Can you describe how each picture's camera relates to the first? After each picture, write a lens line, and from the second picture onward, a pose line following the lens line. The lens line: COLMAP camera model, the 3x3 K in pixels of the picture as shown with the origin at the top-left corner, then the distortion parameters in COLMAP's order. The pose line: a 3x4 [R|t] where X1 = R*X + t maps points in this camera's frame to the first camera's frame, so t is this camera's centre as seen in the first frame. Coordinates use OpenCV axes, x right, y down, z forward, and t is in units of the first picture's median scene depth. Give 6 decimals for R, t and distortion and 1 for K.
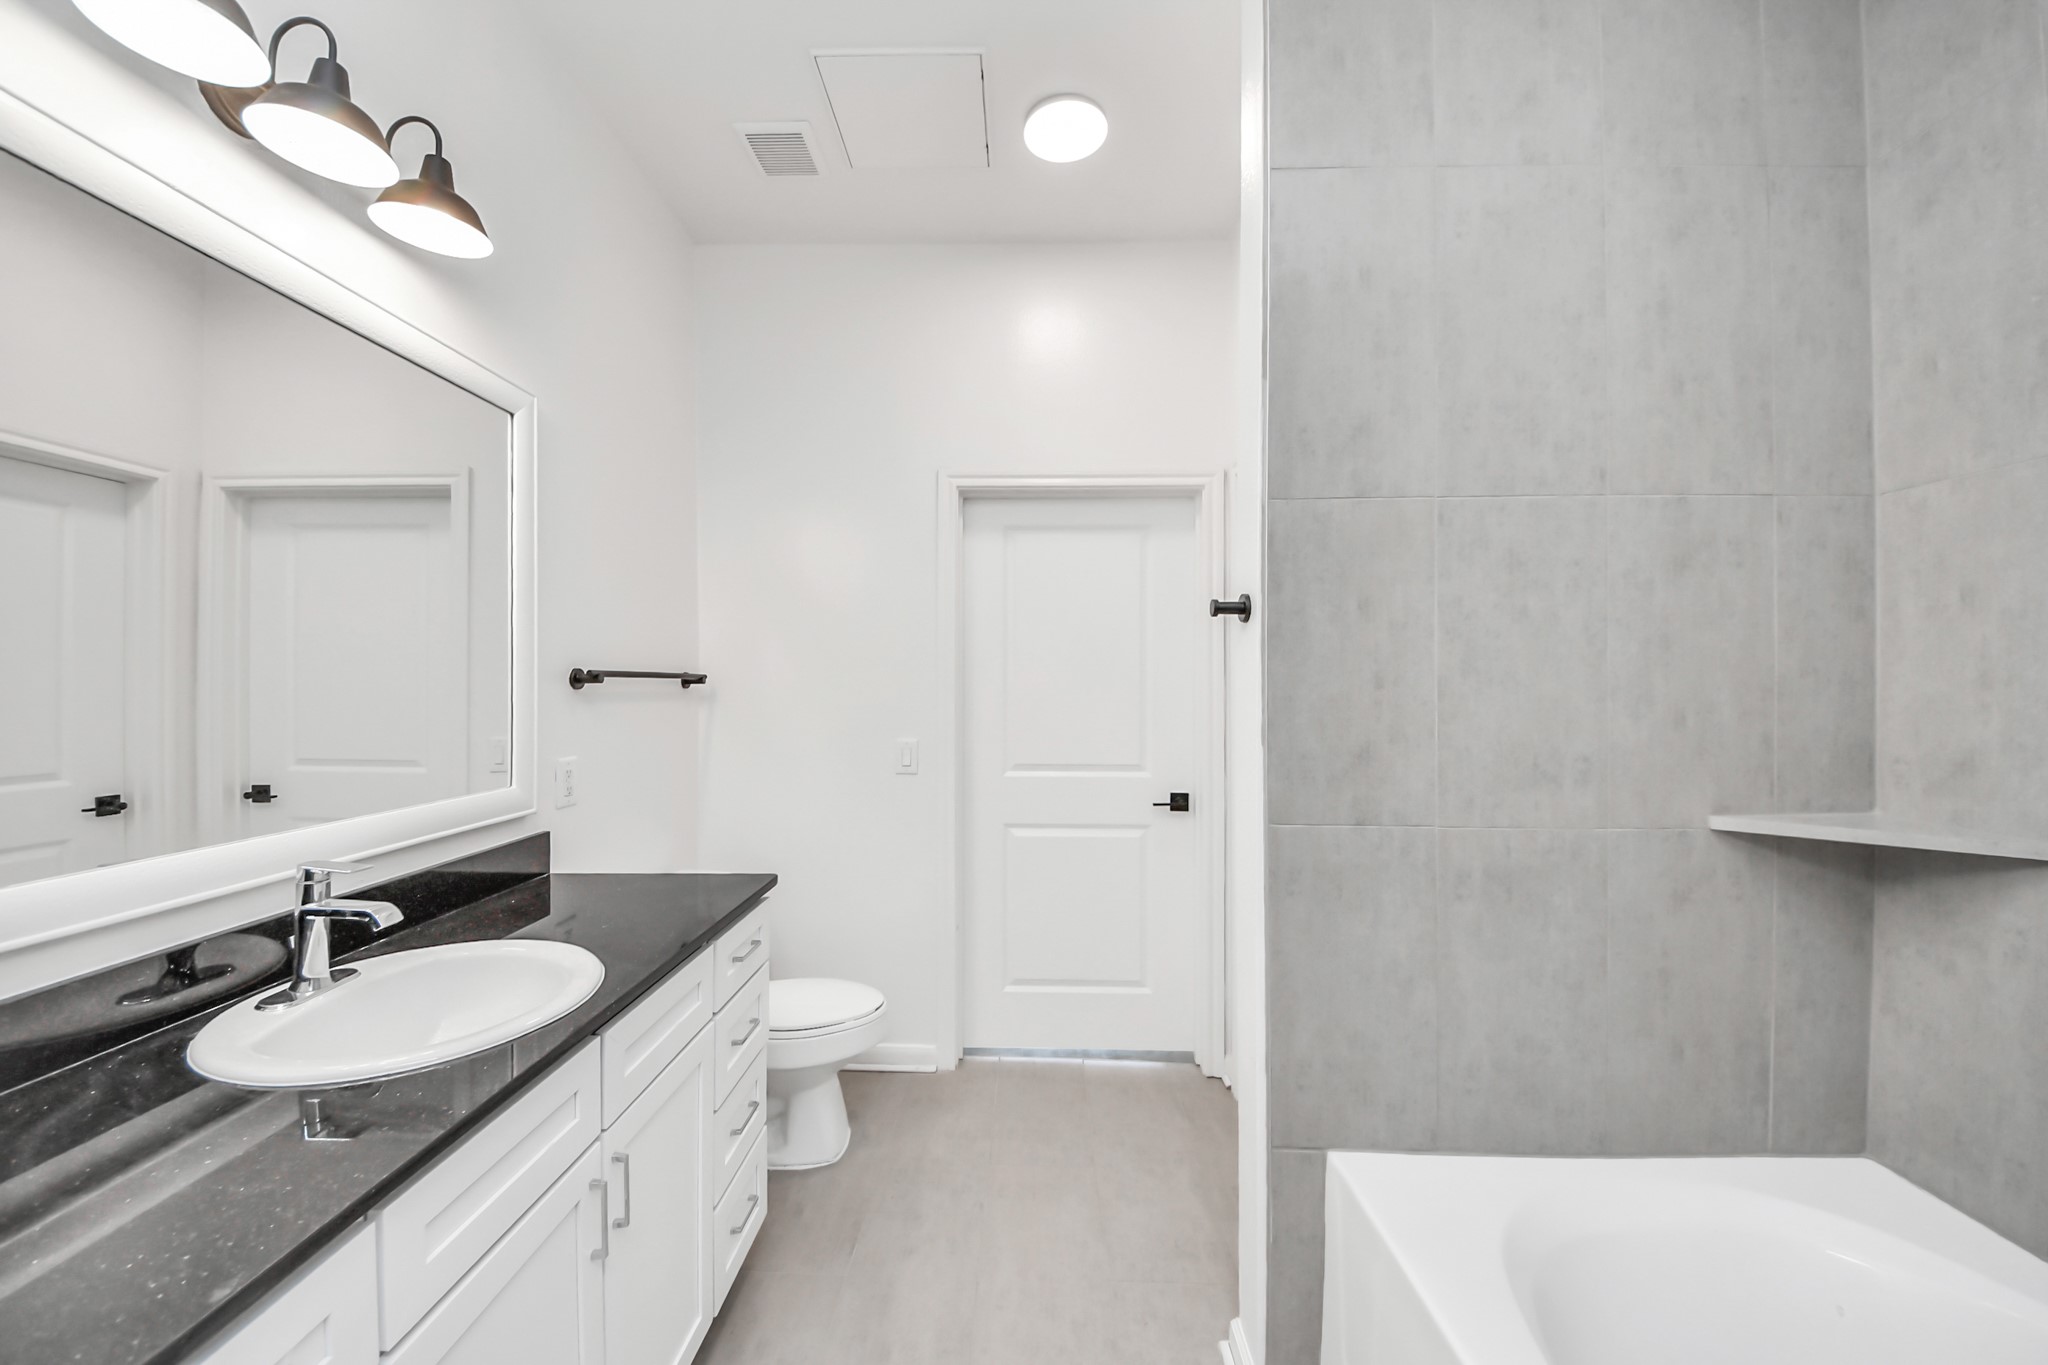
lens RADIAL K [[750.1, 0, 1001.5], [0, 750.1, 677.4], [0, 0, 1]] dist [0.040947, -0.025238]
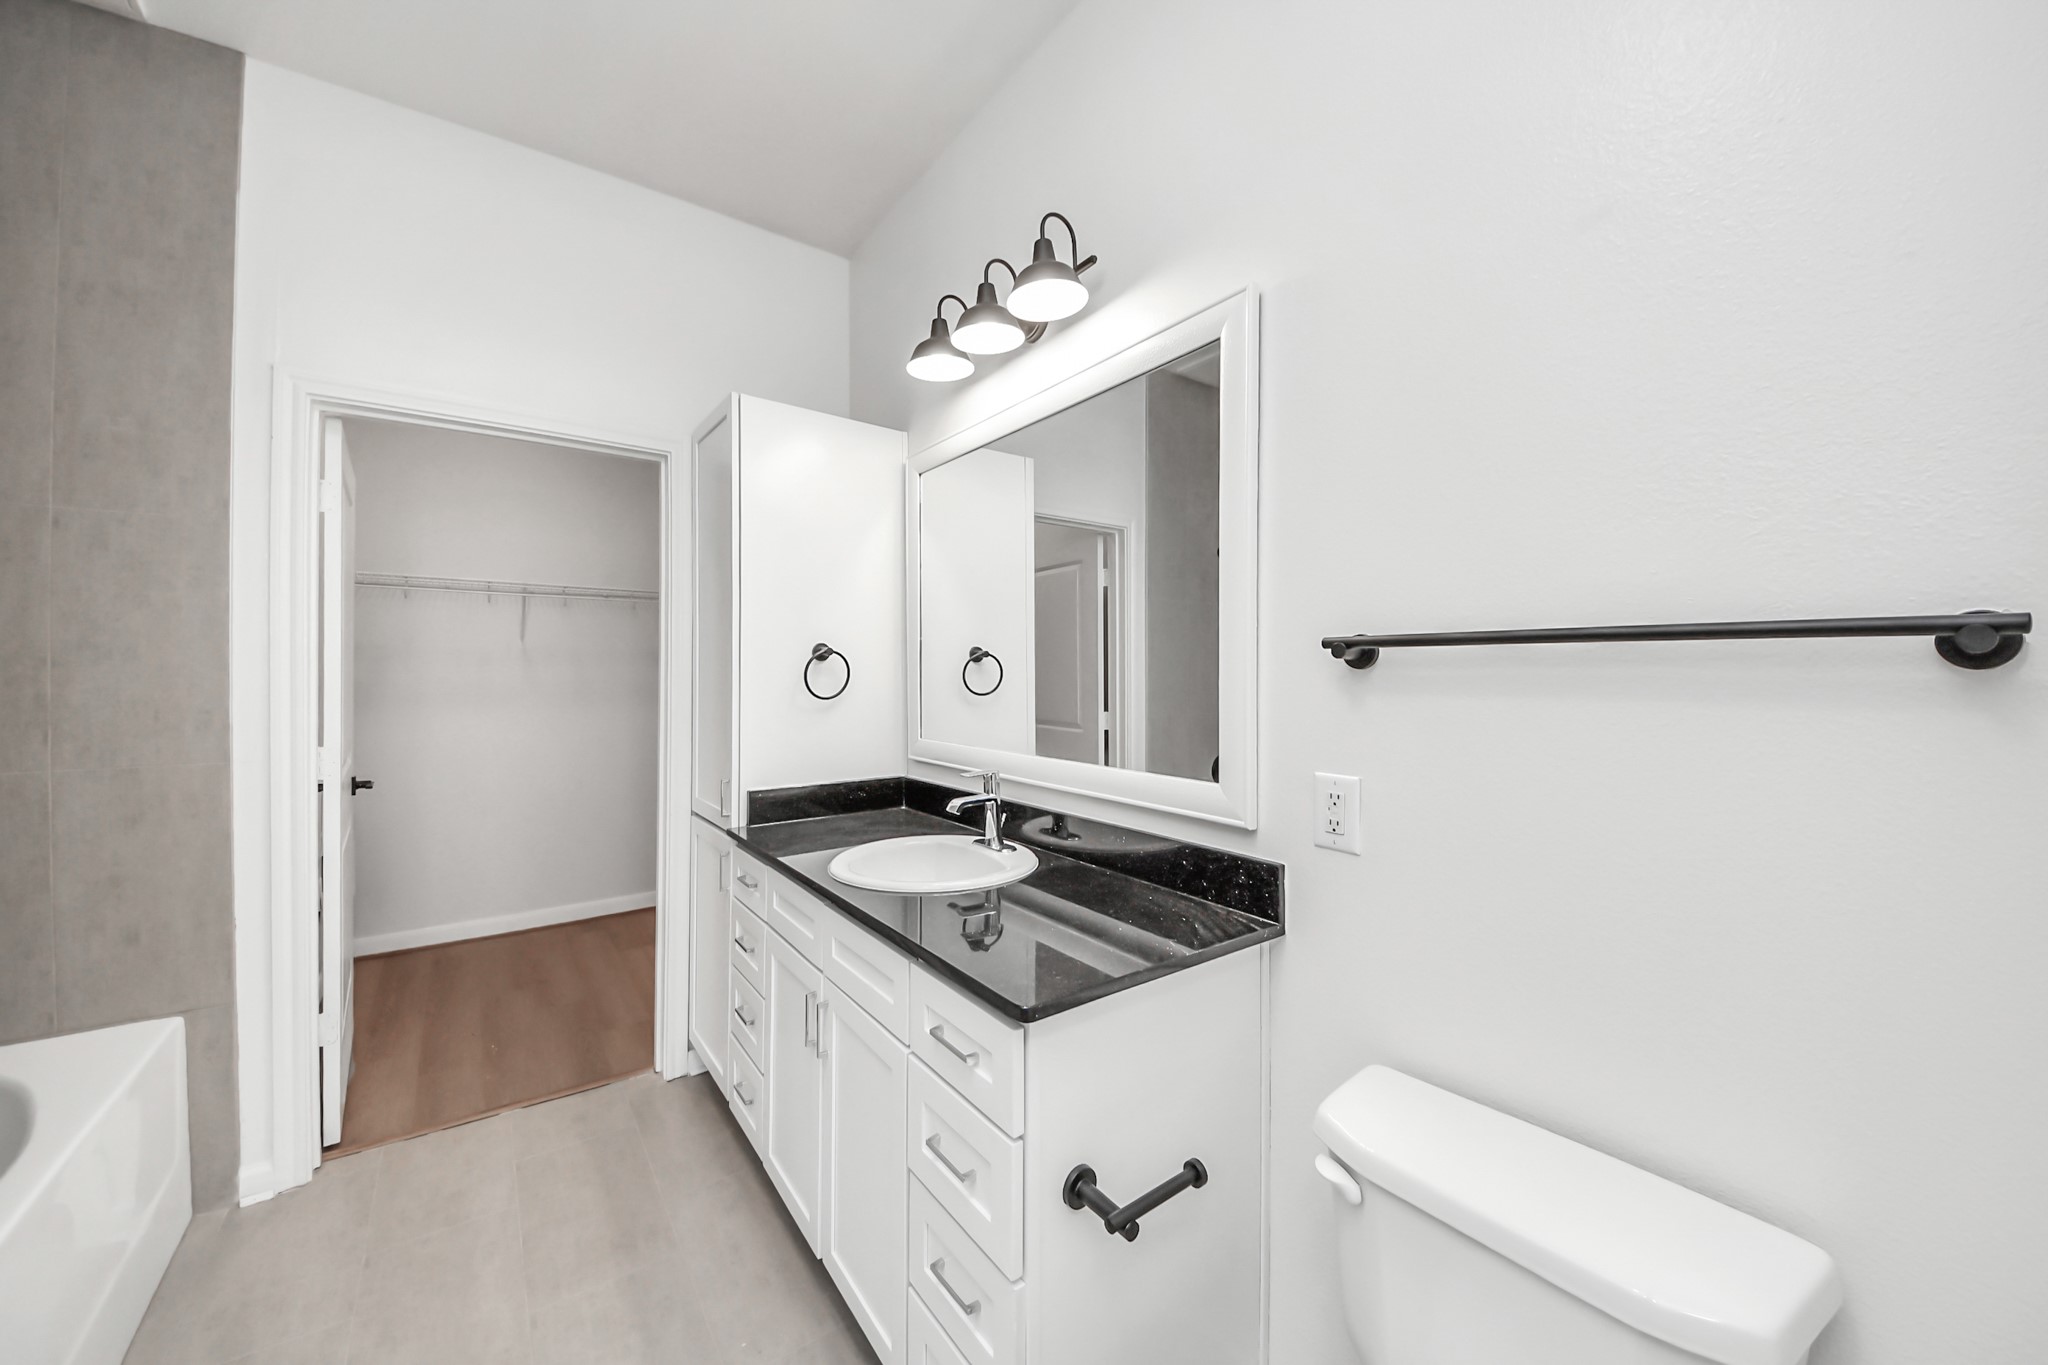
lens RADIAL K [[739.5, 0, 1043.6], [0, 739.5, 682.8], [0, 0, 1]] dist [0.012059, -0.011617]
pose [[-0.762430, 0.005866, -0.647044, 0.030048], [0.003145, 0.999981, 0.005359, 0.024570], [0.647063, 0.002051, -0.762434, 1.409358]]
